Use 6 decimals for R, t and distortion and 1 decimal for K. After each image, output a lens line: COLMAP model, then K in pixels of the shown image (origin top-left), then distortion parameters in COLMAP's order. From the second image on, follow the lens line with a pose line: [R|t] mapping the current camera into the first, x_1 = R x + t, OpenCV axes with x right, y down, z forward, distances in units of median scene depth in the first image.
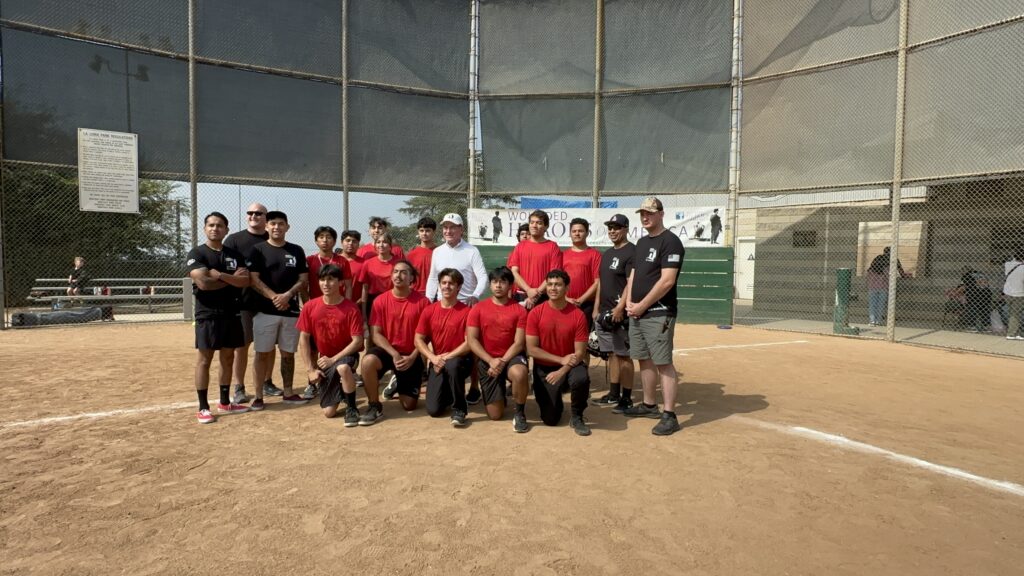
lens RADIAL K [[571.4, 0, 526.4], [0, 571.4, 288.9], [0, 0, 1]] dist [0.003598, 0.001722]
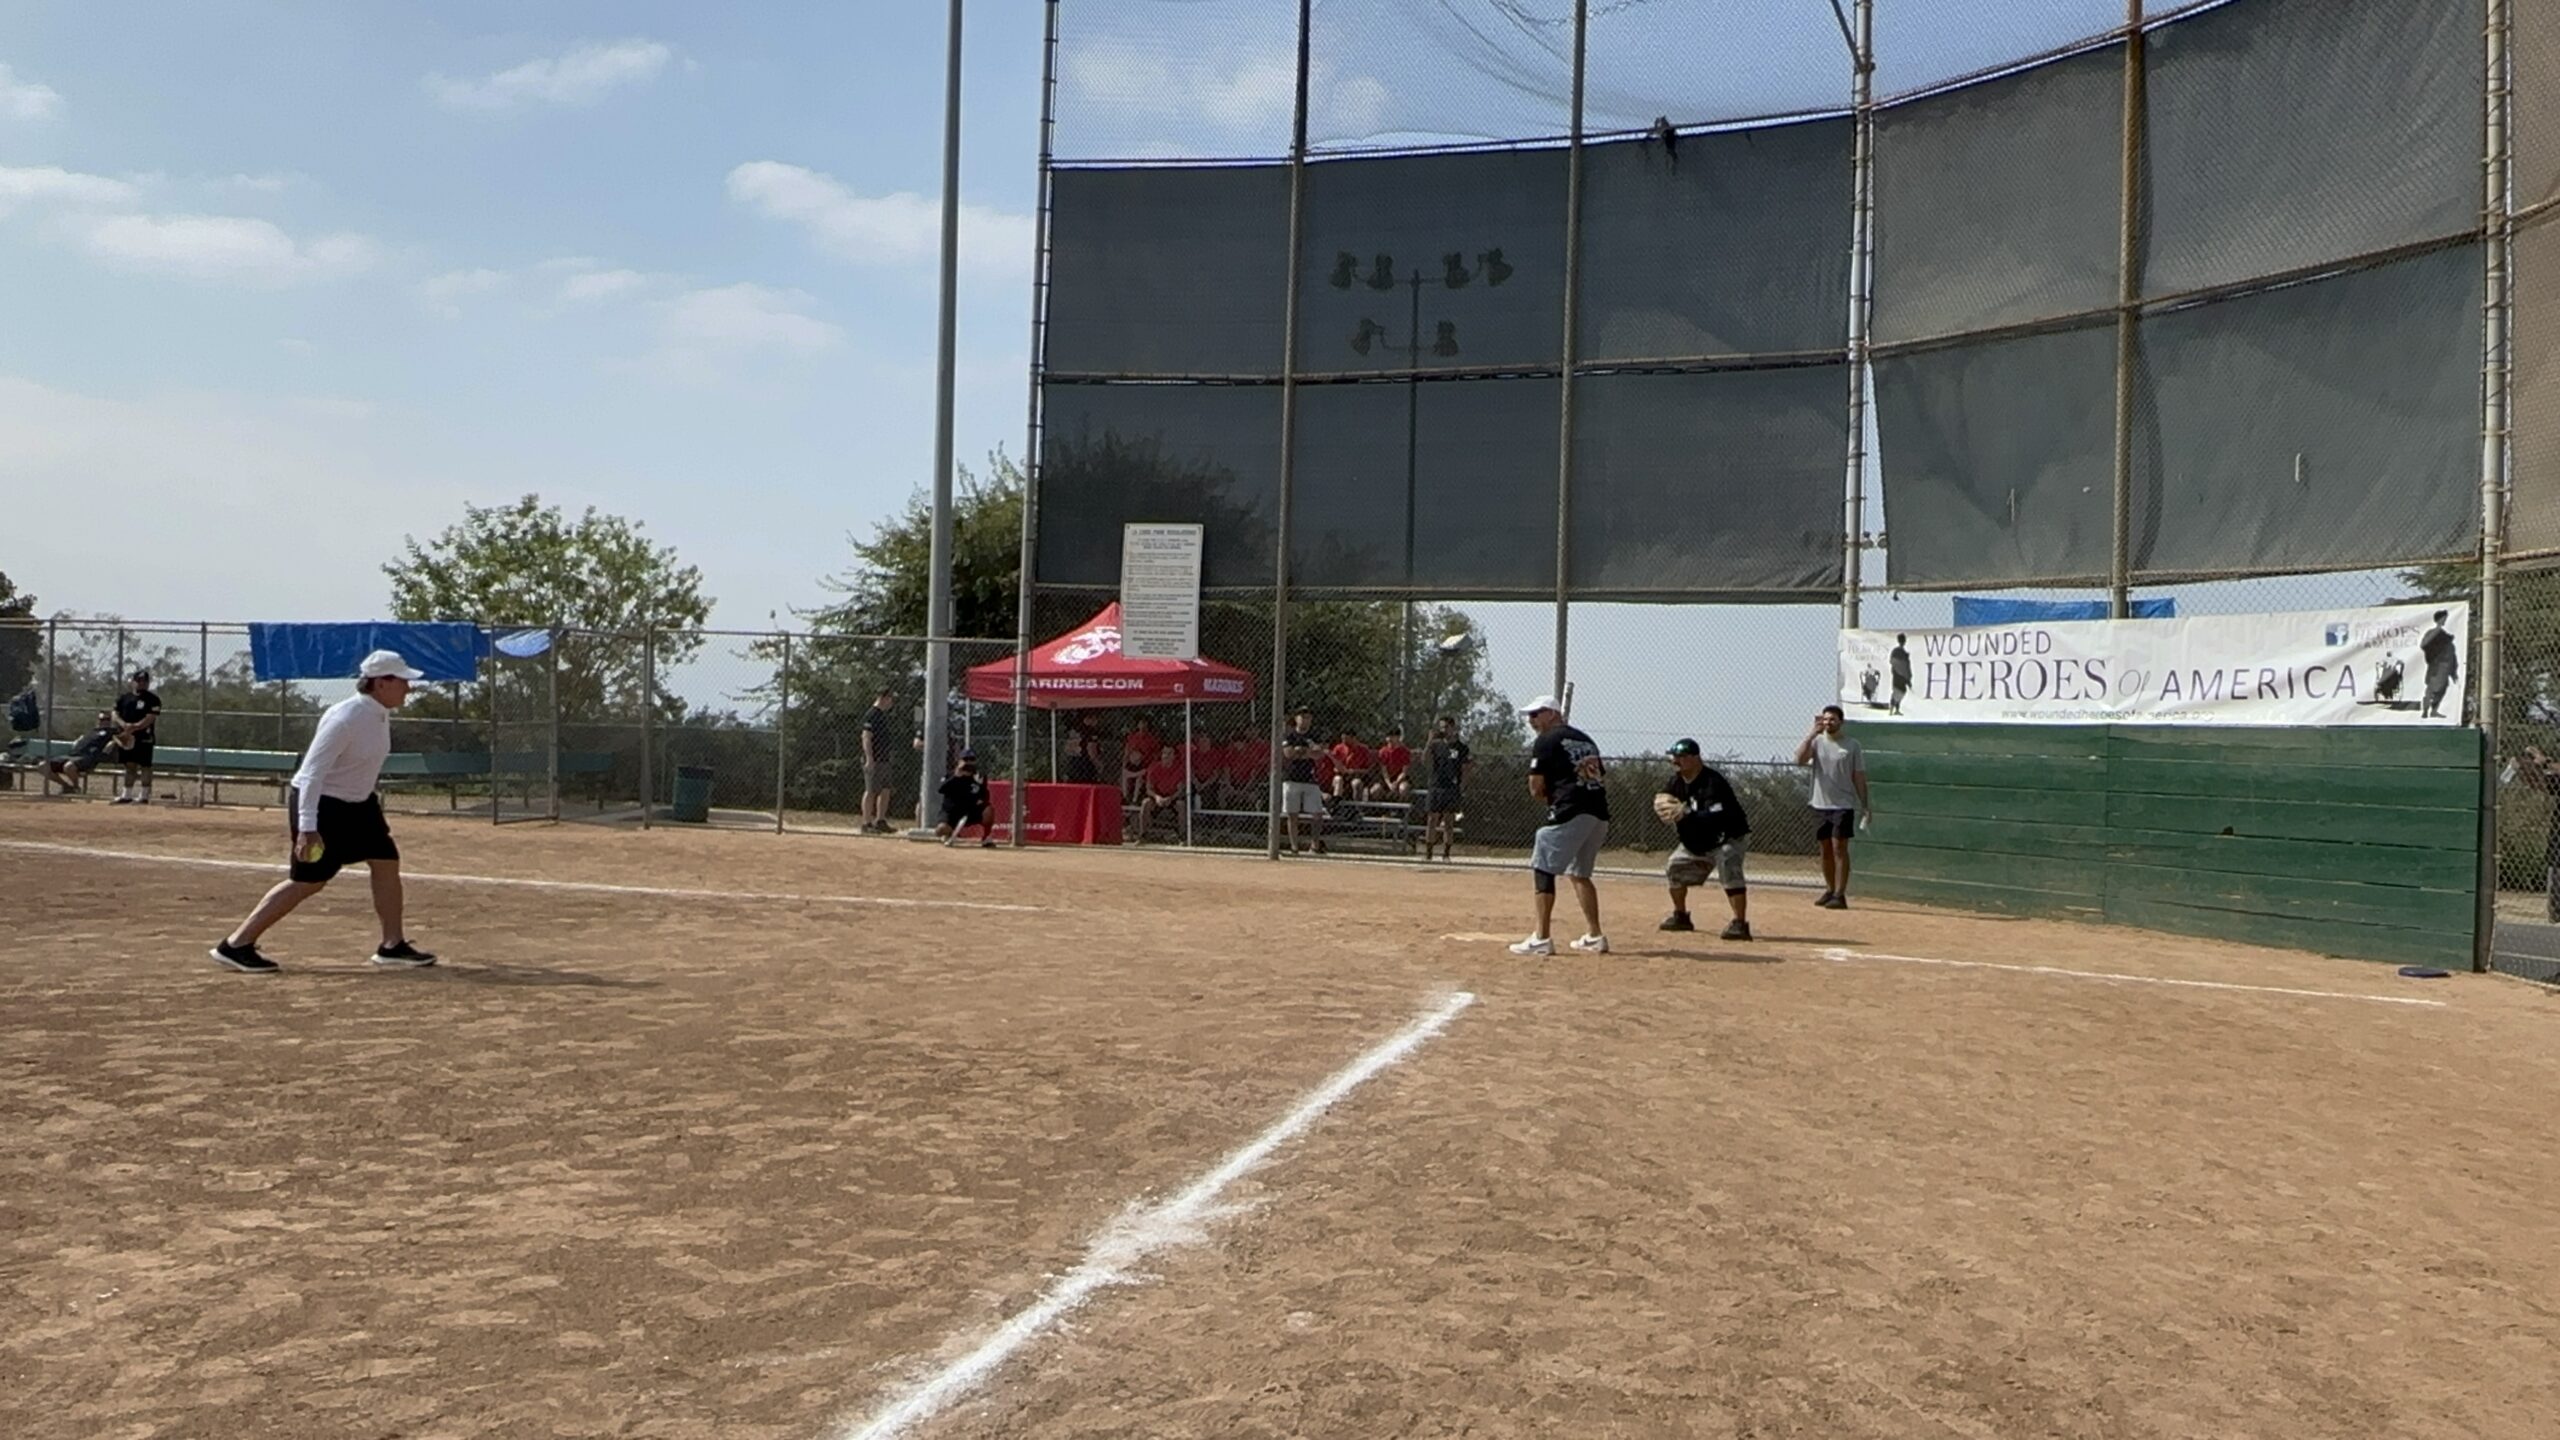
lens RADIAL K [[1859.6, 0, 1280.0], [0, 1859.6, 720.0], [0, 0, 1]] dist [0.032395, 0.001343]
pose [[0.709200, 0.003522, -0.704999, 0.591987], [-0.060184, 0.996640, -0.055563, 0.021000], [0.702434, 0.081835, 0.707029, -0.213007]]
